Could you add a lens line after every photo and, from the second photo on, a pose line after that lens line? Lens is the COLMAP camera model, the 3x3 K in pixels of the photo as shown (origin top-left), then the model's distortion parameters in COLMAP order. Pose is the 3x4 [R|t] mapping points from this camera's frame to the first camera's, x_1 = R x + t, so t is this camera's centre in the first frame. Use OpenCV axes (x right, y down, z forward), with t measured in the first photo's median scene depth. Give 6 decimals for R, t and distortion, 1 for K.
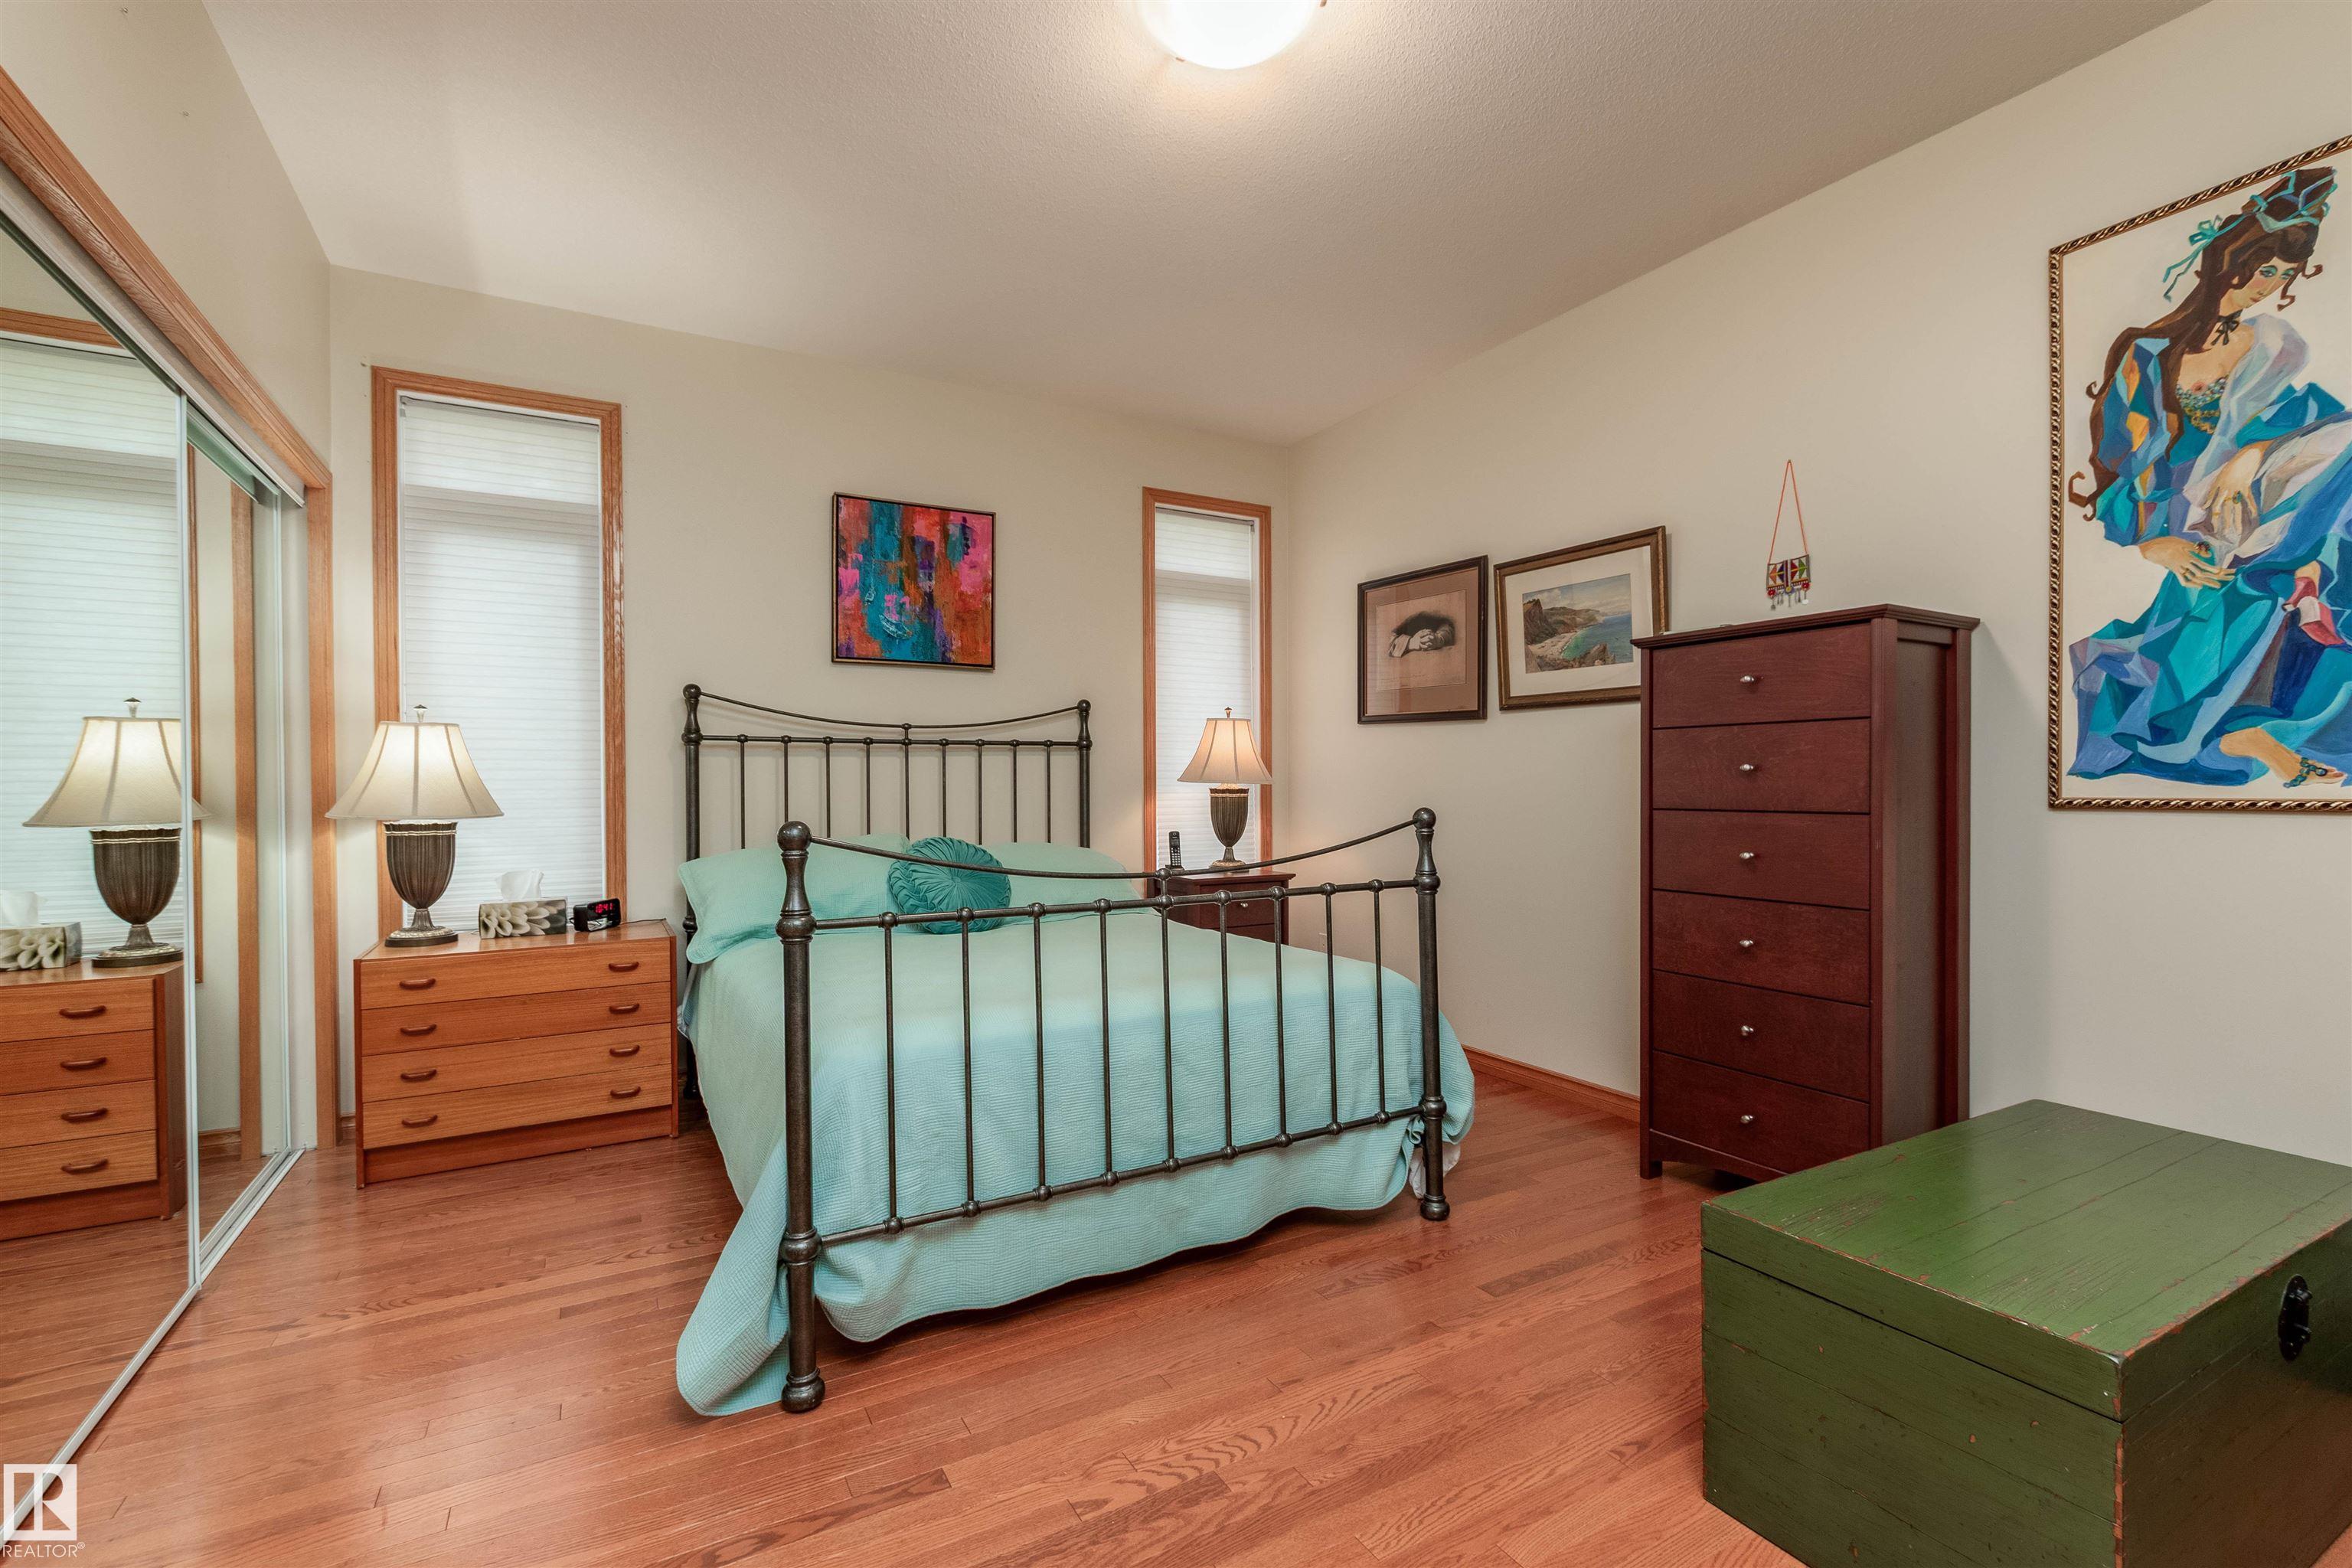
lens RADIAL K [[1041.5, 0, 1151.8], [0, 1041.5, 789.9], [0, 0, 1]] dist [0.002566, -0.001262]
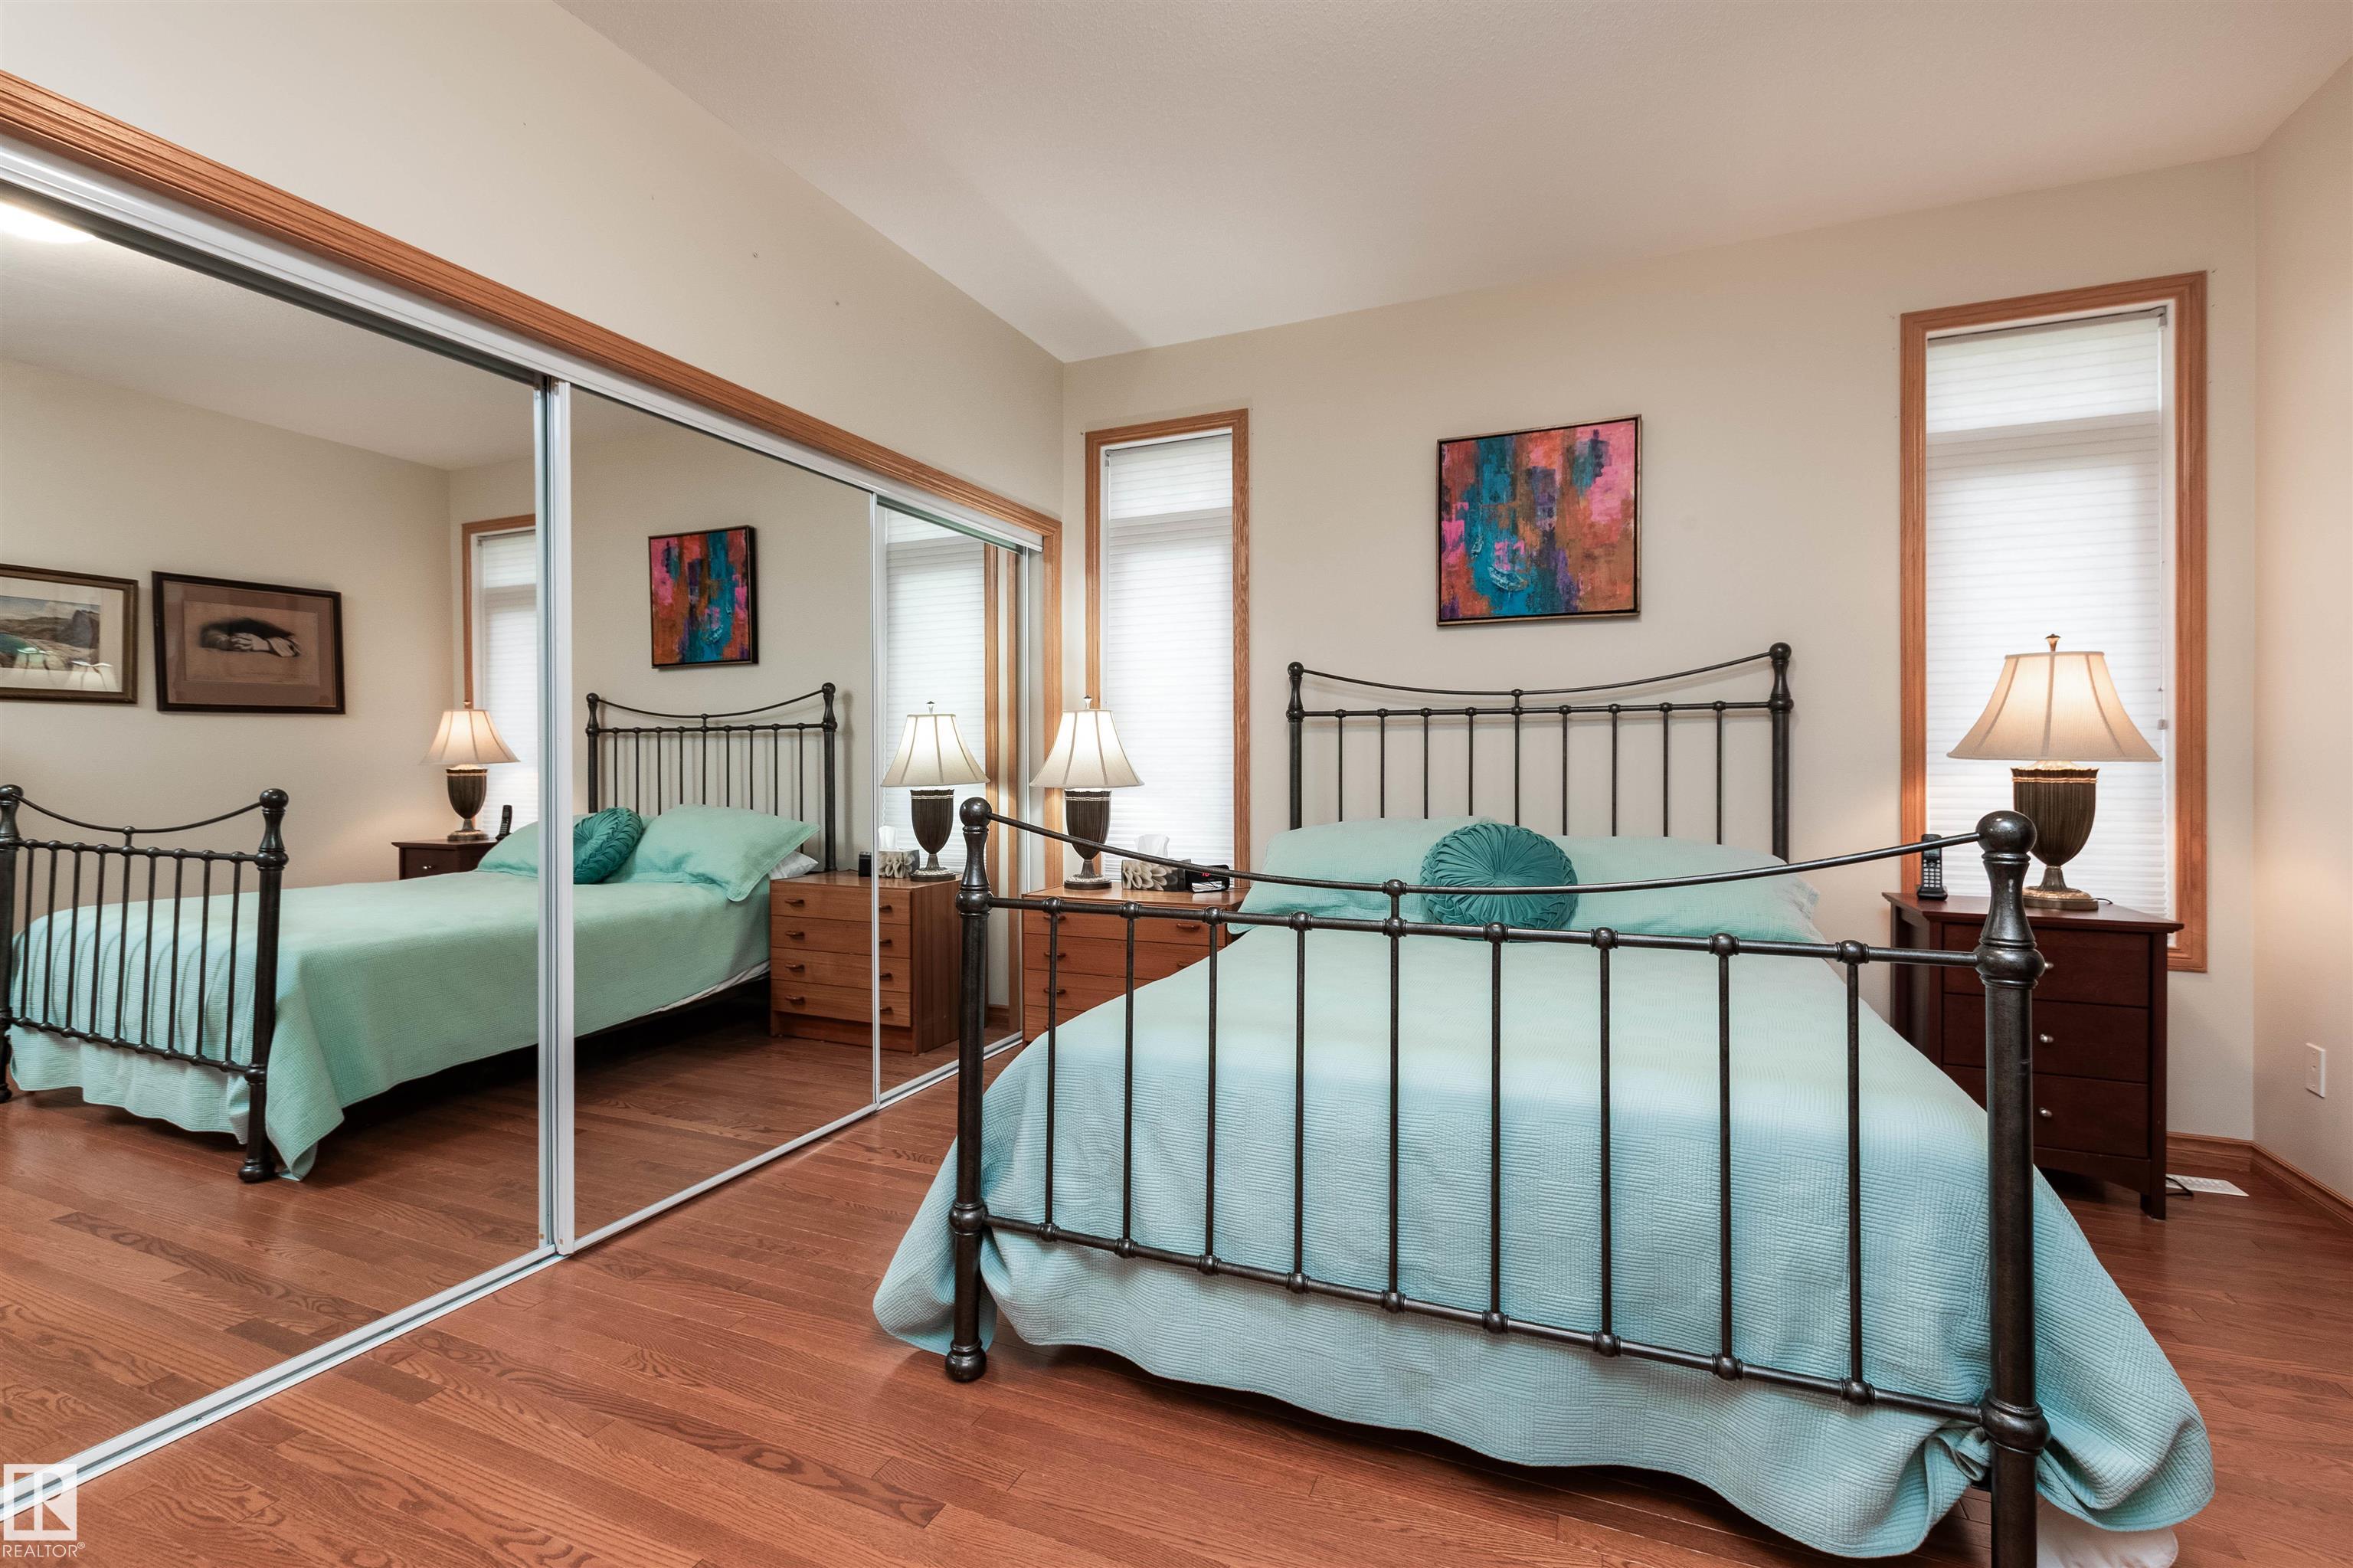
lens RADIAL K [[1041.9, 0, 1159.5], [0, 1041.9, 764.7], [0, 0, 1]] dist [0.002566, -0.001262]
pose [[0.604946, 0.005648, -0.796246, 0.566758], [-0.007495, 0.999971, 0.001399, -0.002218], [0.796231, 0.005122, 0.604971, 0.527555]]
